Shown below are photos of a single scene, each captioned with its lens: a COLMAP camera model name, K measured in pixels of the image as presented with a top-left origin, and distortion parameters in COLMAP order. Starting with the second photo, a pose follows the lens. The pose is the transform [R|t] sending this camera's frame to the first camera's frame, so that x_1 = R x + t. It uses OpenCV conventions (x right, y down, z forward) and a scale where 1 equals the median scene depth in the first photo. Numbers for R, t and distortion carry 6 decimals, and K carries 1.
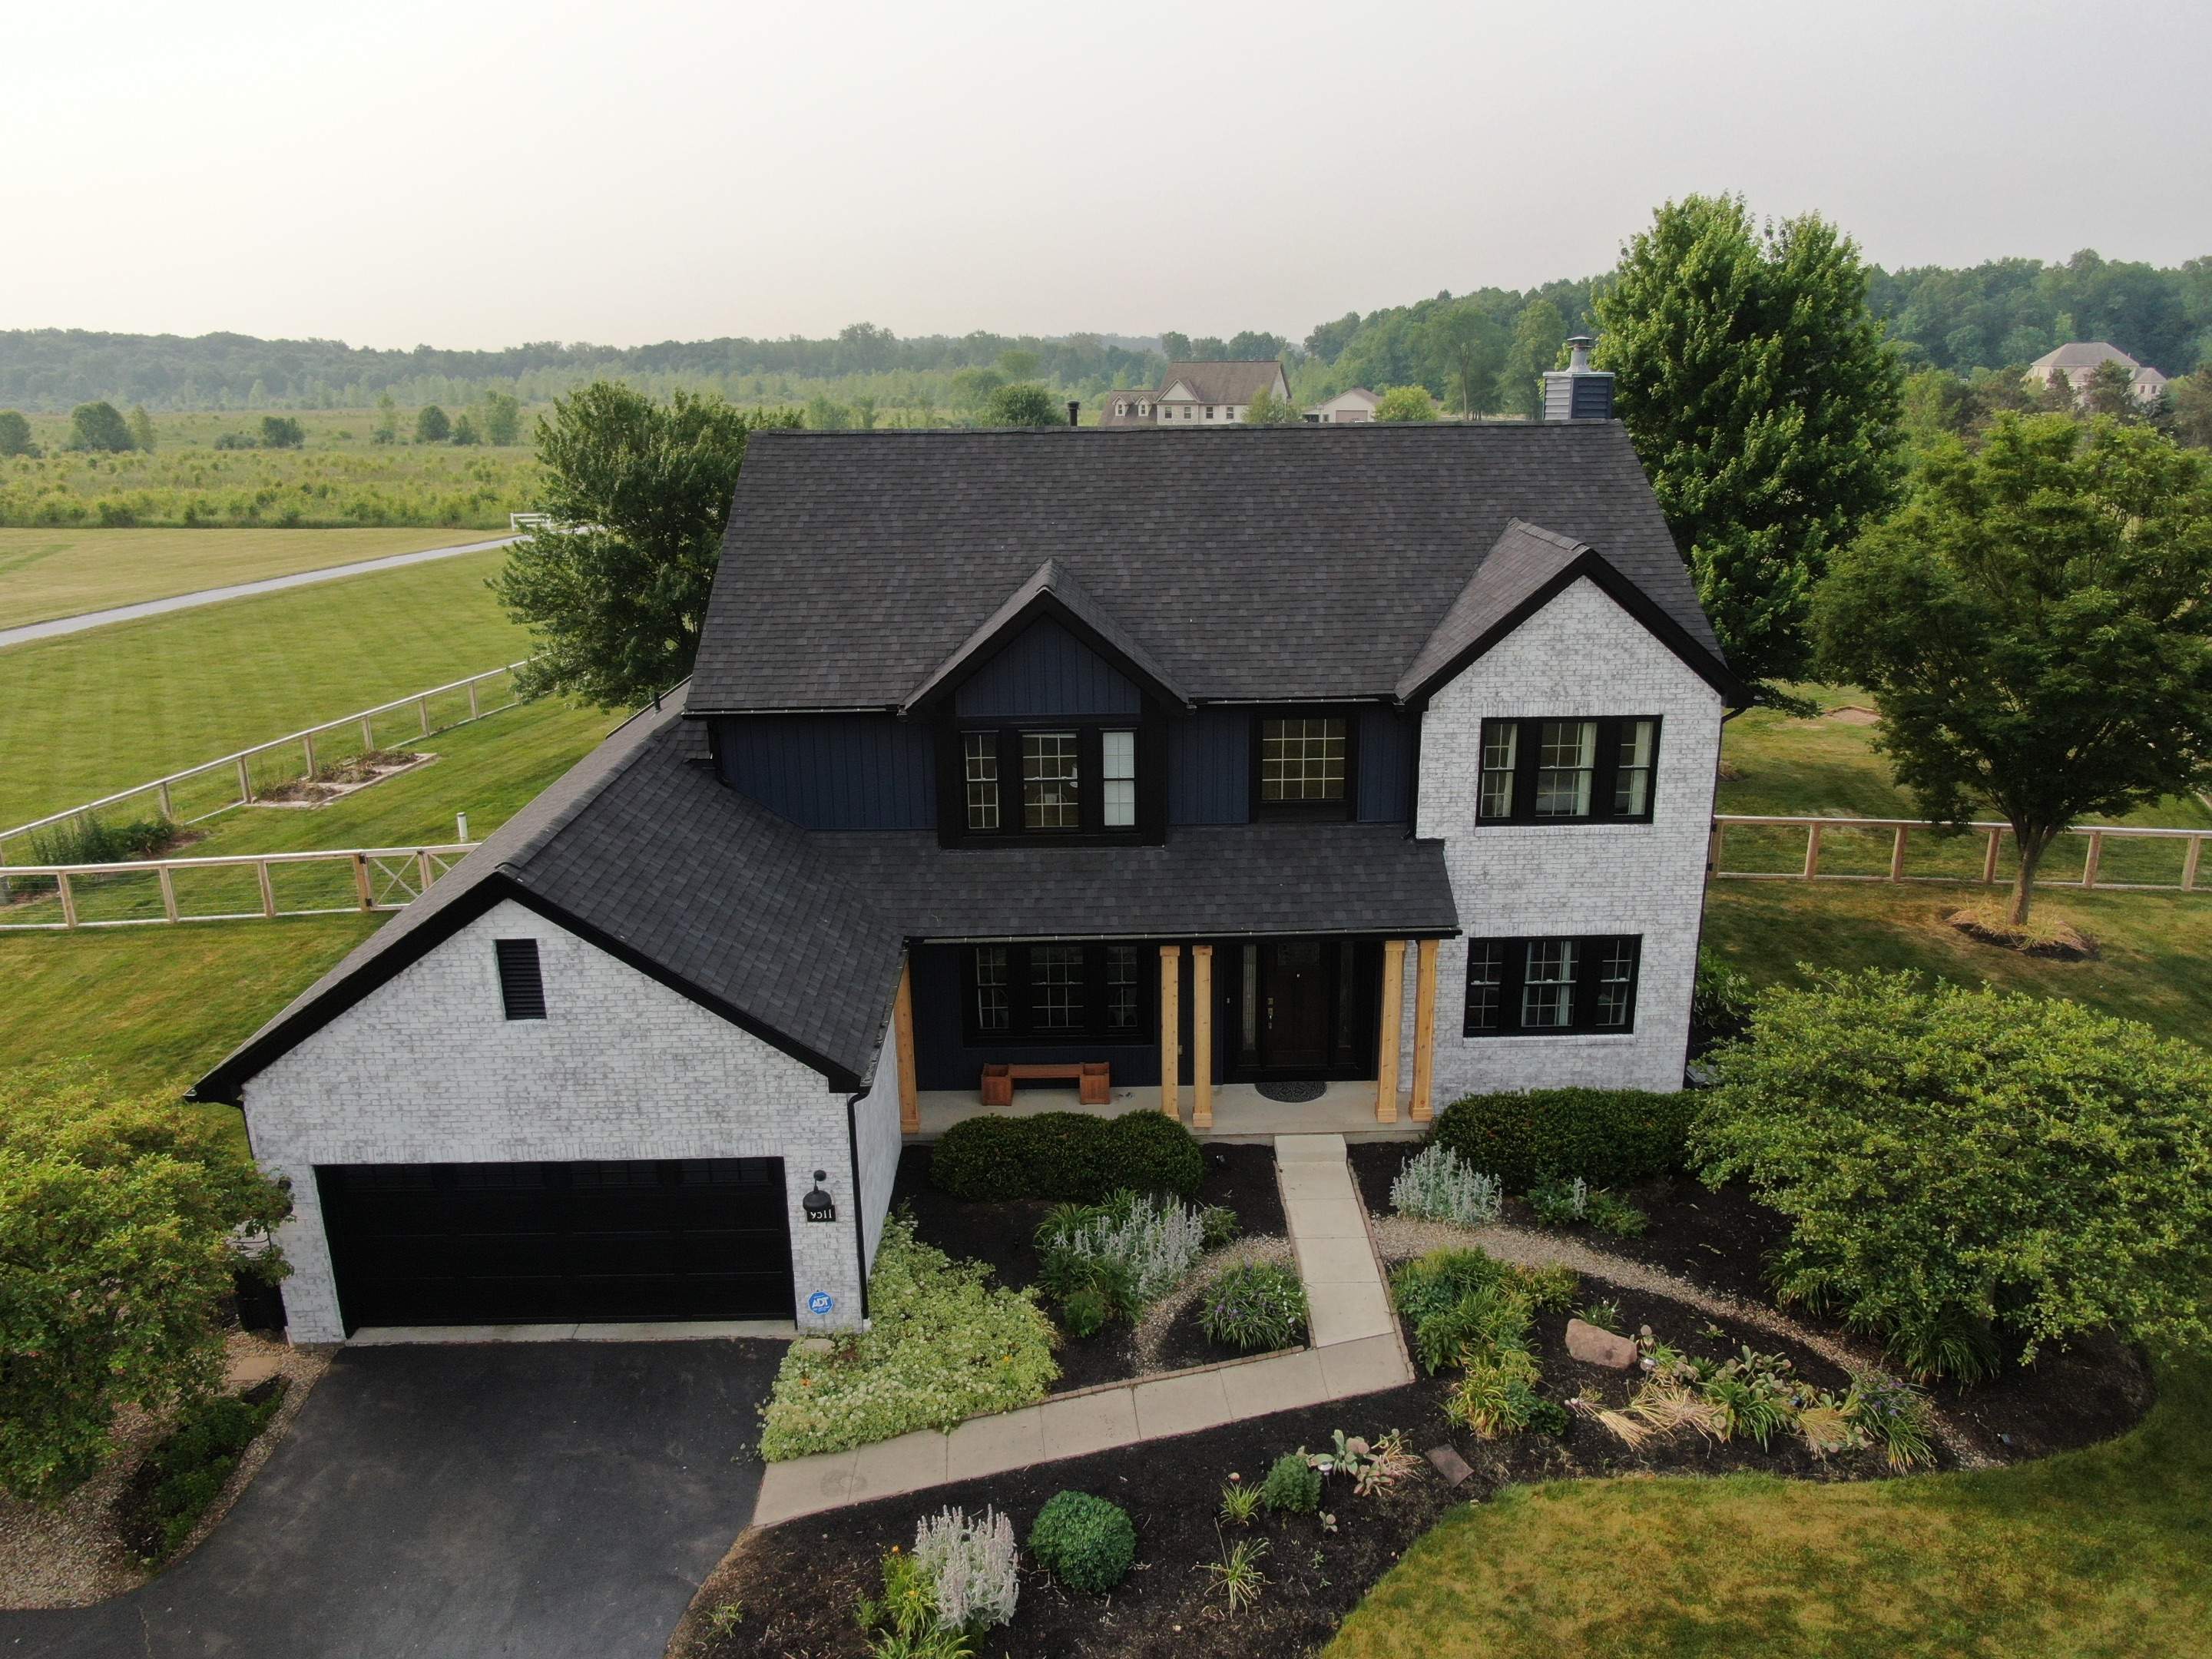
lens RADIAL K [[1580.3, 0, 1105.6], [0, 1580.3, 829.1], [0, 0, 1]] dist [-0.006020, -0.006524]
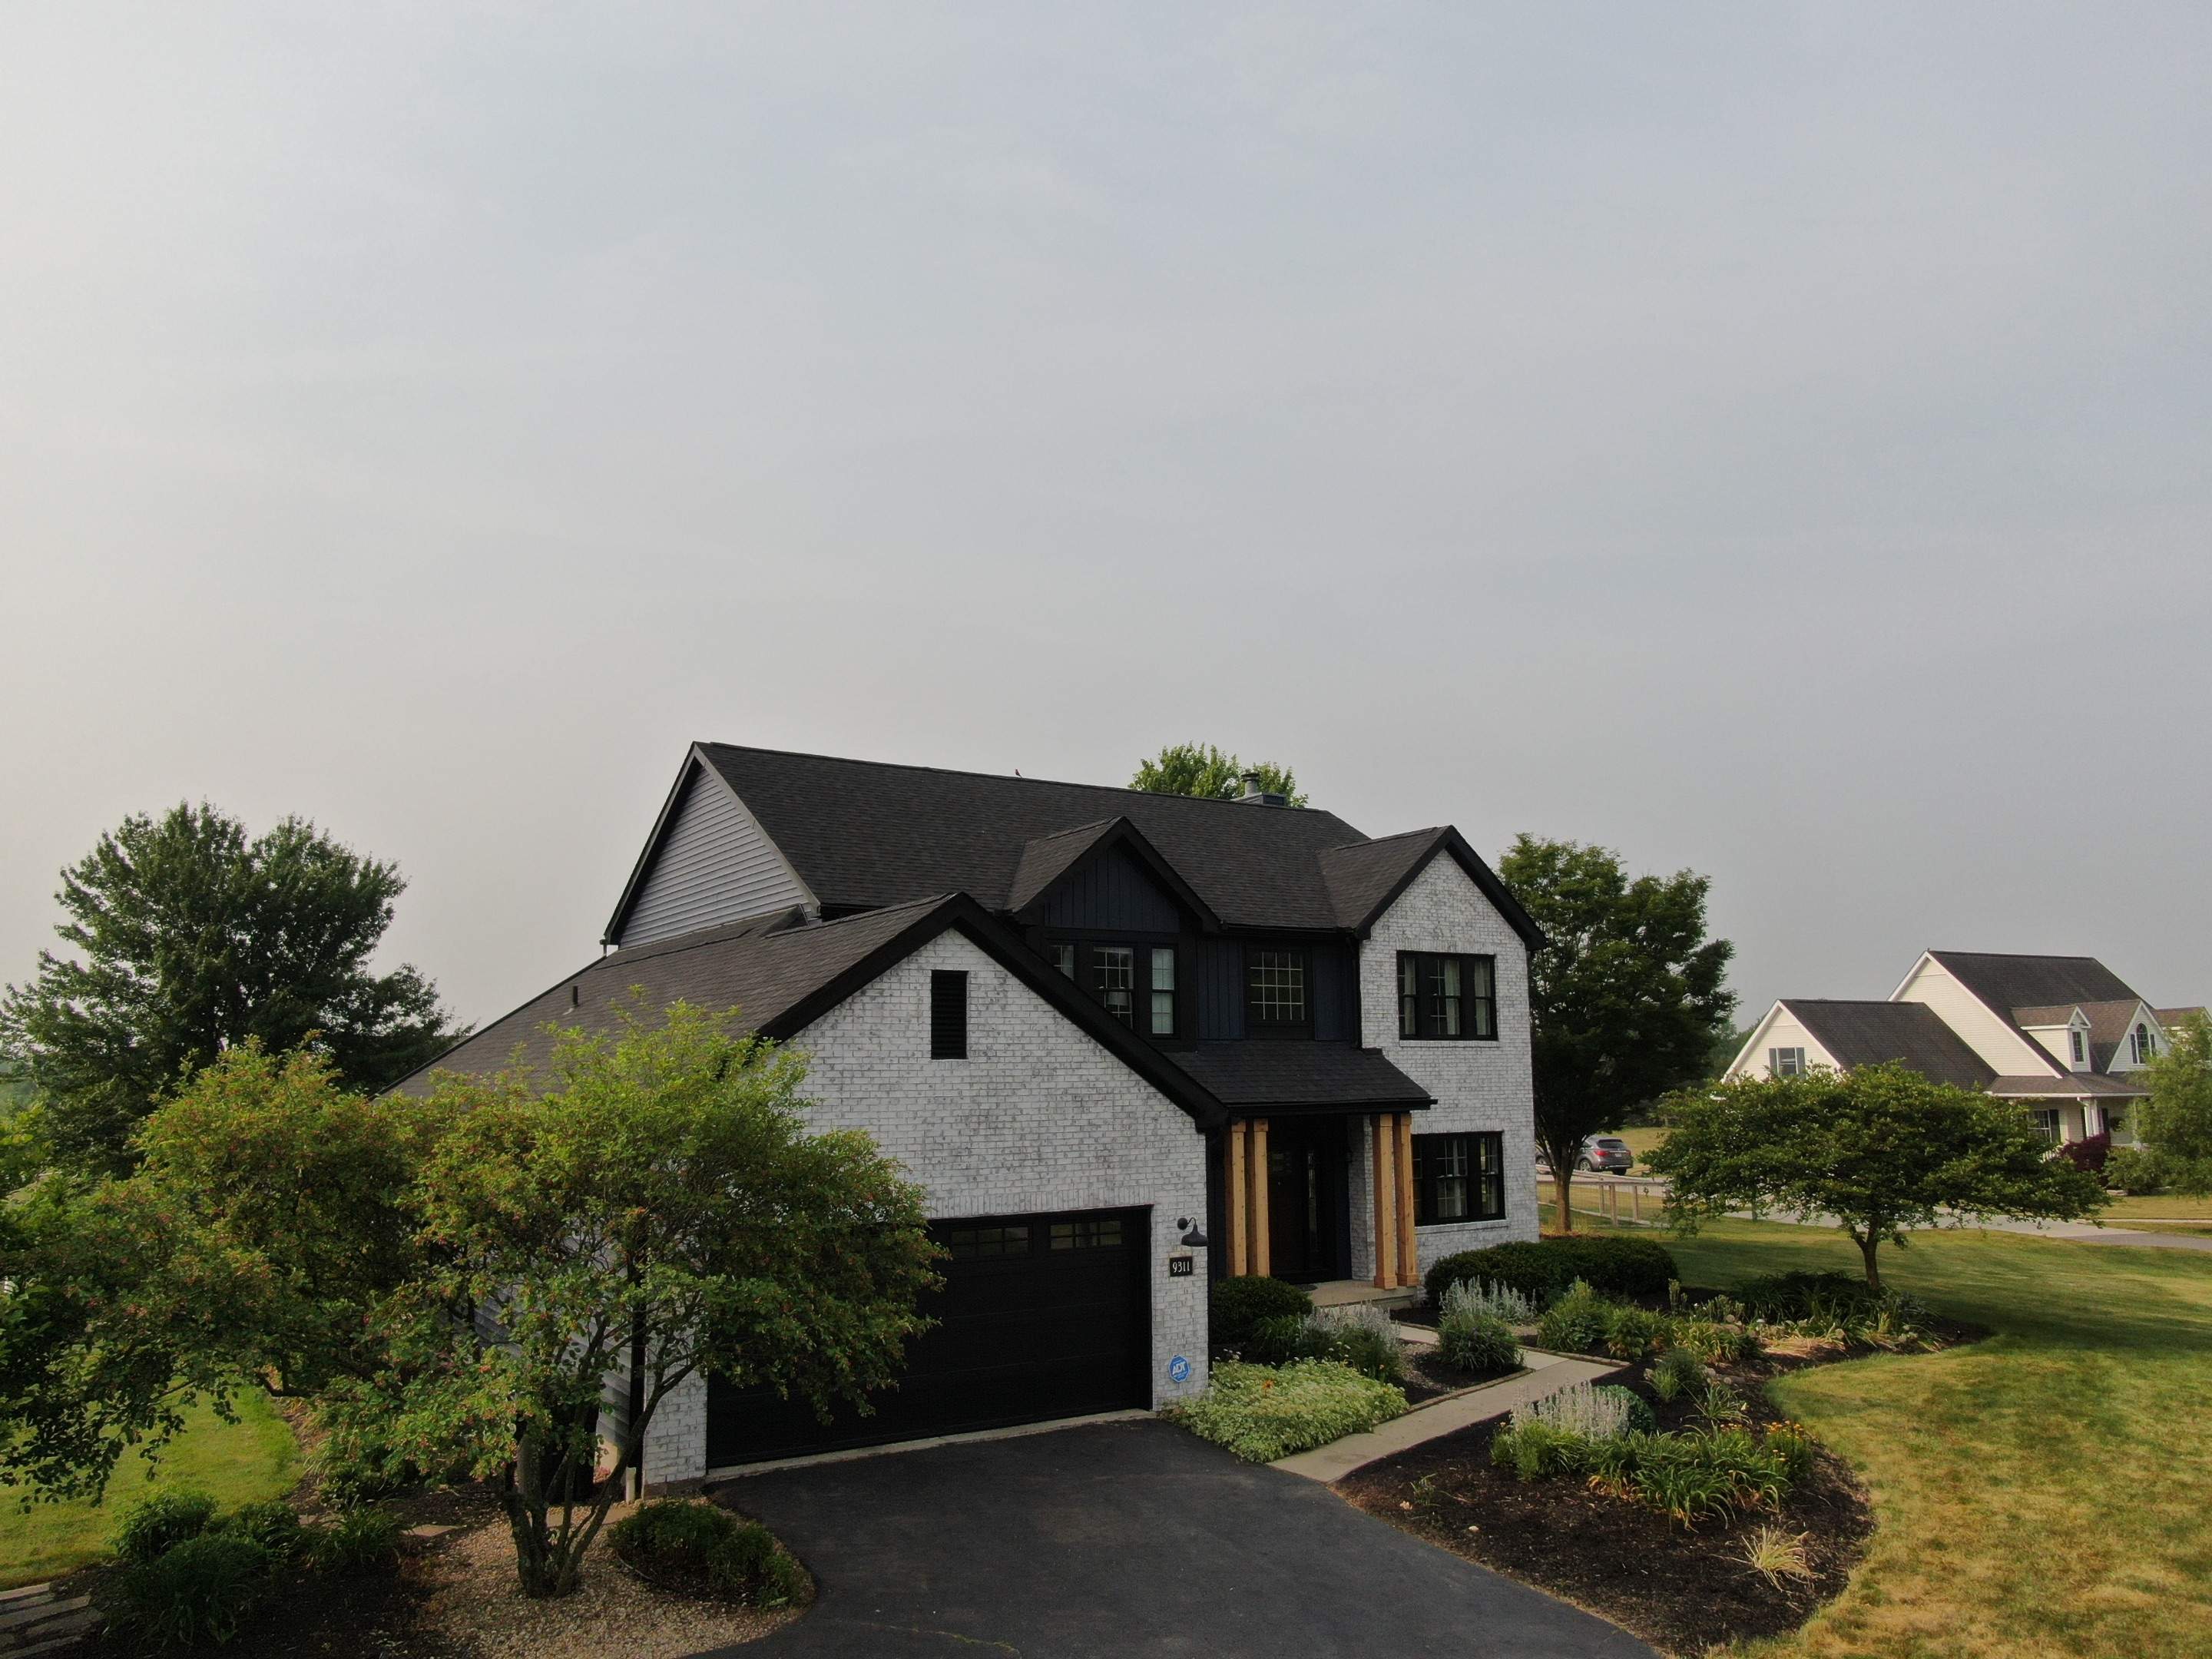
lens RADIAL K [[1580.3, 0, 1116.6], [0, 1580.3, 813.5], [0, 0, 1]] dist [-0.006020, -0.006524]
pose [[0.845757, 0.094796, 0.525080, -0.649123], [0.152053, 0.900466, -0.407482, 0.322313], [-0.511444, 0.424471, 0.747161, 0.098522]]
